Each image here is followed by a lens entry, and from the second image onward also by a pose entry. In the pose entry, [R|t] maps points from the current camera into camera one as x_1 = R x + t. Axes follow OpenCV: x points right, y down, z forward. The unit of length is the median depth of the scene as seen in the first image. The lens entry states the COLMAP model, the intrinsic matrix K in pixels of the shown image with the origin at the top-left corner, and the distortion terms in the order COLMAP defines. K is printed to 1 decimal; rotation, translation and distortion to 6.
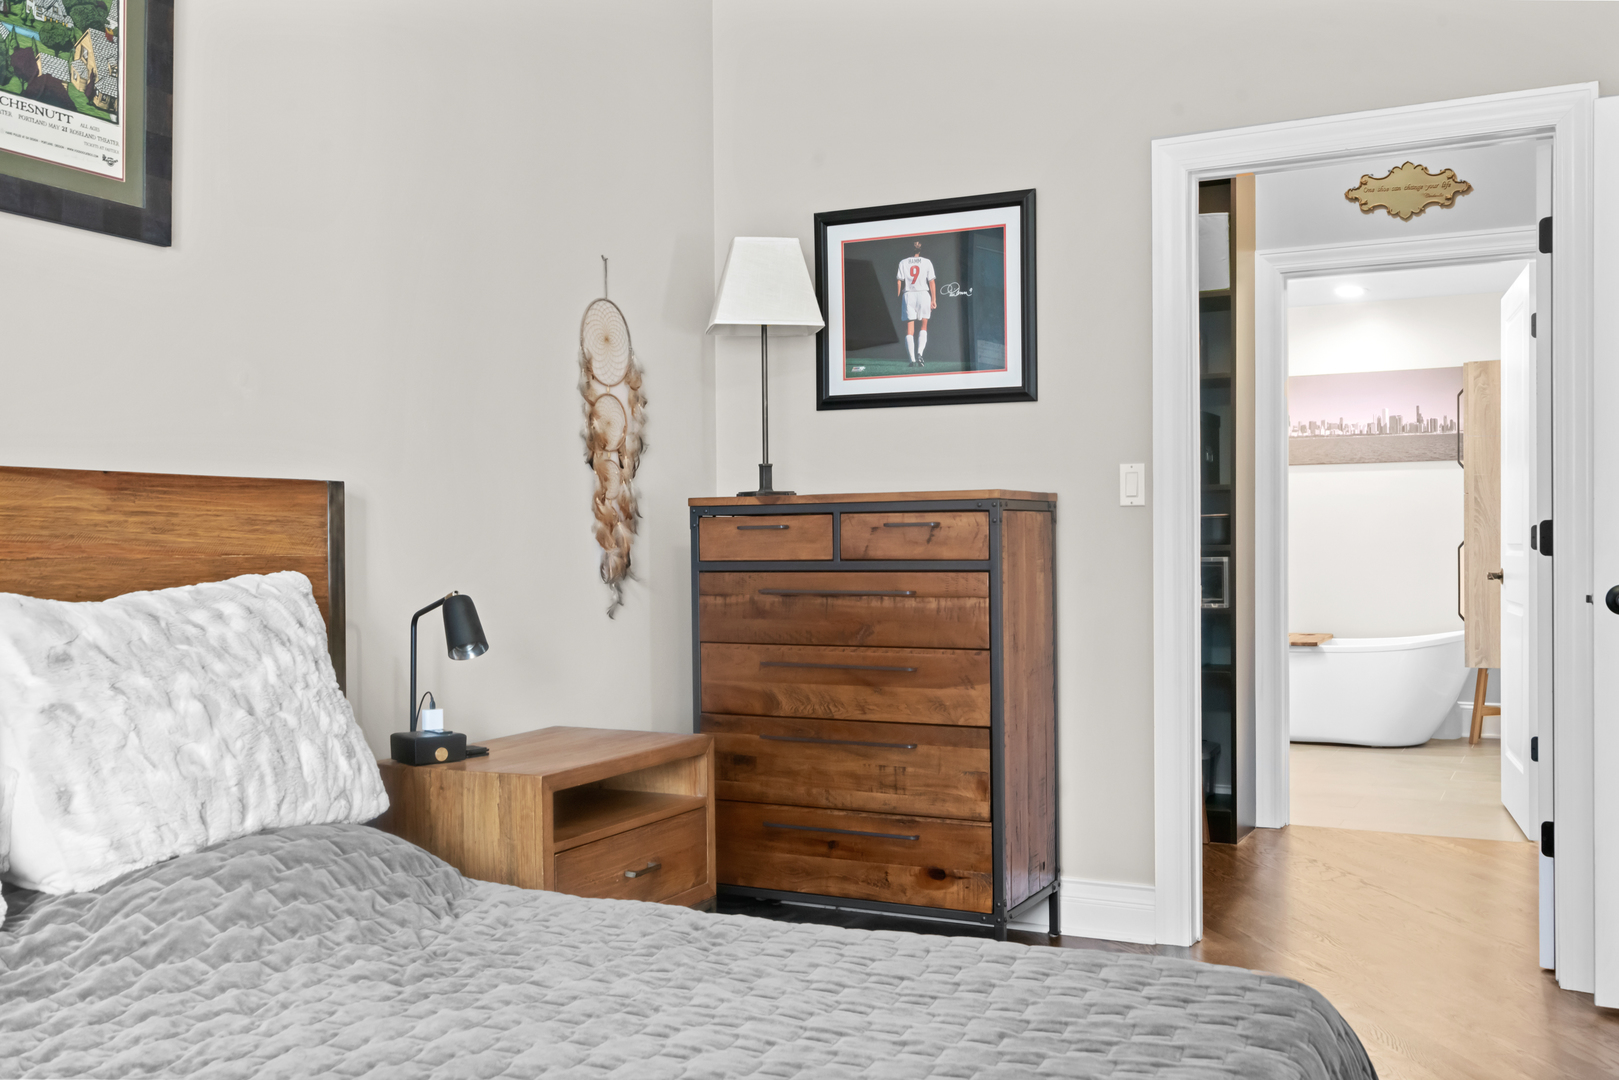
lens RADIAL K [[1493.1, 0, 811.2], [0, 1493.1, 554.9], [0, 0, 1]] dist [0.001805, 0.000000]
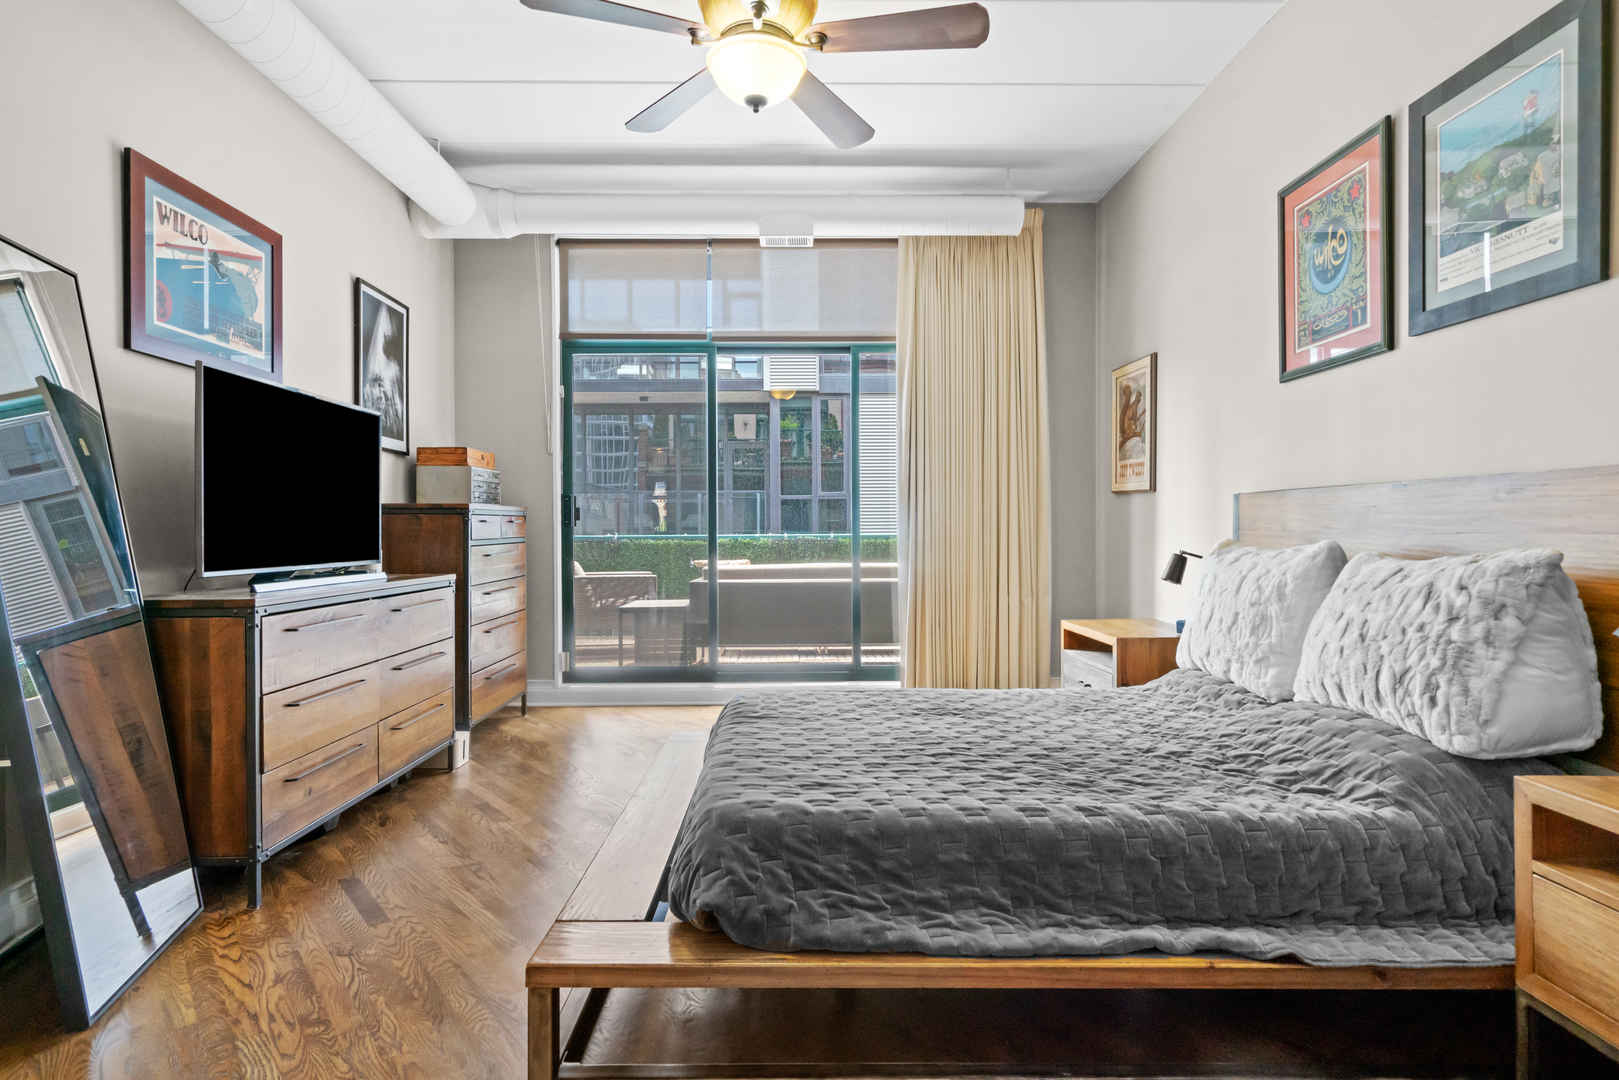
lens RADIAL K [[896.5, 0, 815.8], [0, 896.5, 542.0], [0, 0, 1]] dist [0.006499, 0.004212]
pose [[-0.882031, 0.012895, -0.471015, 0.363088], [0.001178, 0.999683, 0.025162, -0.009500], [0.471190, 0.021639, -0.881766, 1.013288]]
